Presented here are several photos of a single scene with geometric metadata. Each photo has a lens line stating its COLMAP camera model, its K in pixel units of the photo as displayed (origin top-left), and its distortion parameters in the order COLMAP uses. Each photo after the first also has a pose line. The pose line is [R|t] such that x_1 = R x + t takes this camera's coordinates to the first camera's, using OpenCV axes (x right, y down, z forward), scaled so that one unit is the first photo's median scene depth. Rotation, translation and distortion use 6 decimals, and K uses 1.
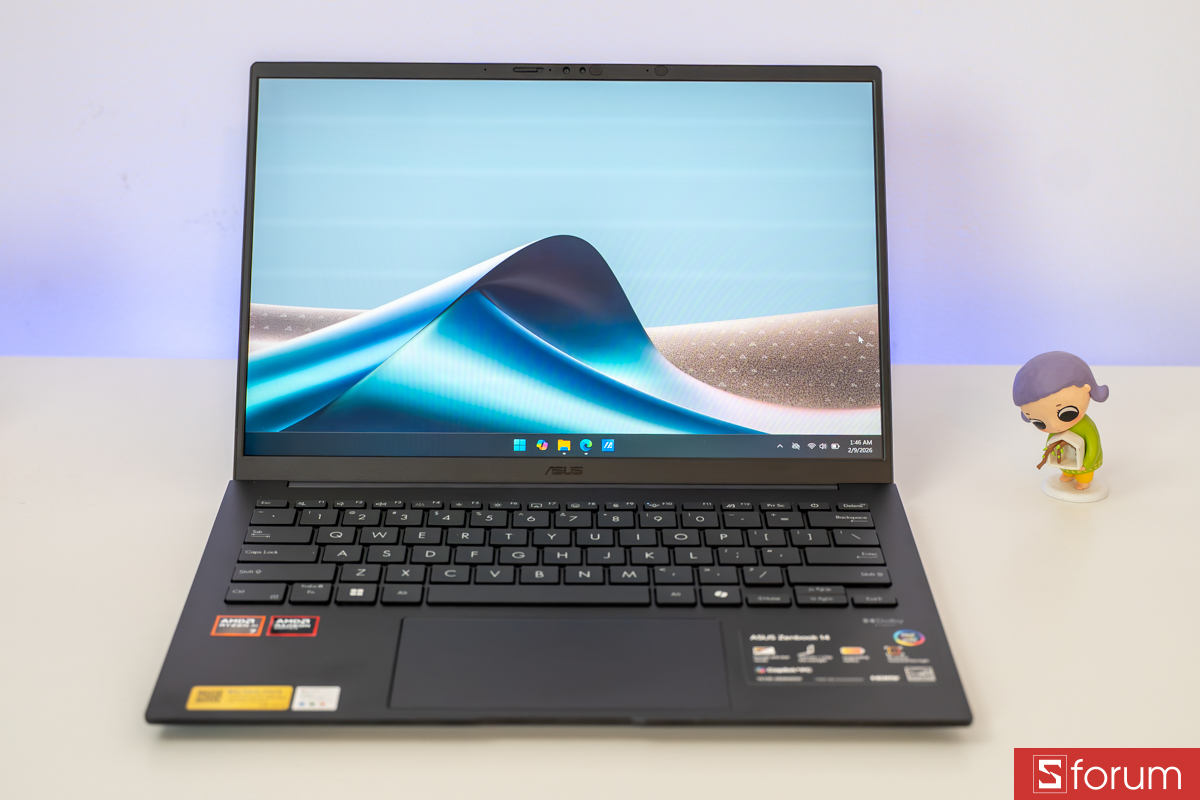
lens RADIAL K [[2129.9, 0, 600.0], [0, 2129.9, 400.0], [0, 0, 1]] dist [-0.042029, -0.136290]
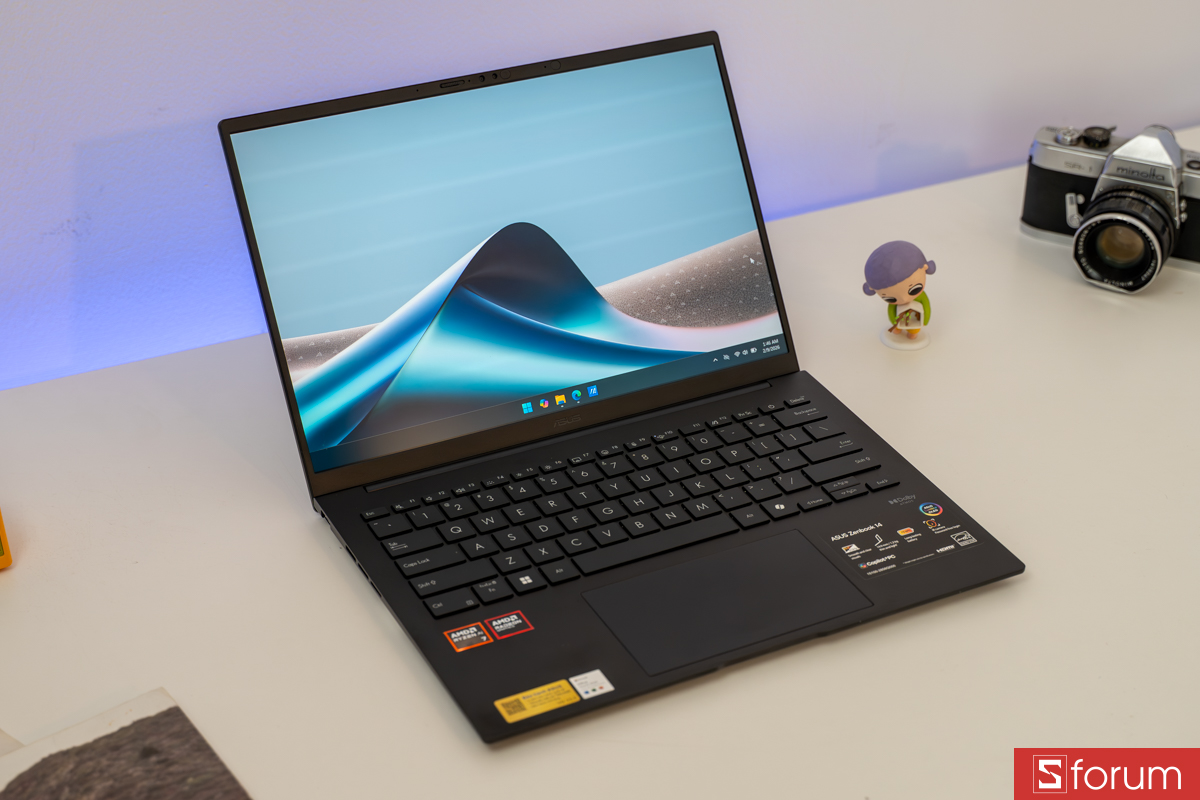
lens RADIAL K [[2129.9, 0, 600.0], [0, 2129.9, 400.0], [0, 0, 1]] dist [-0.042029, -0.136290]
pose [[0.891097, -0.230241, 0.391070, -0.466686], [0.153016, 0.963715, 0.218721, -0.237865], [-0.427239, -0.135062, 0.893994, -0.087324]]
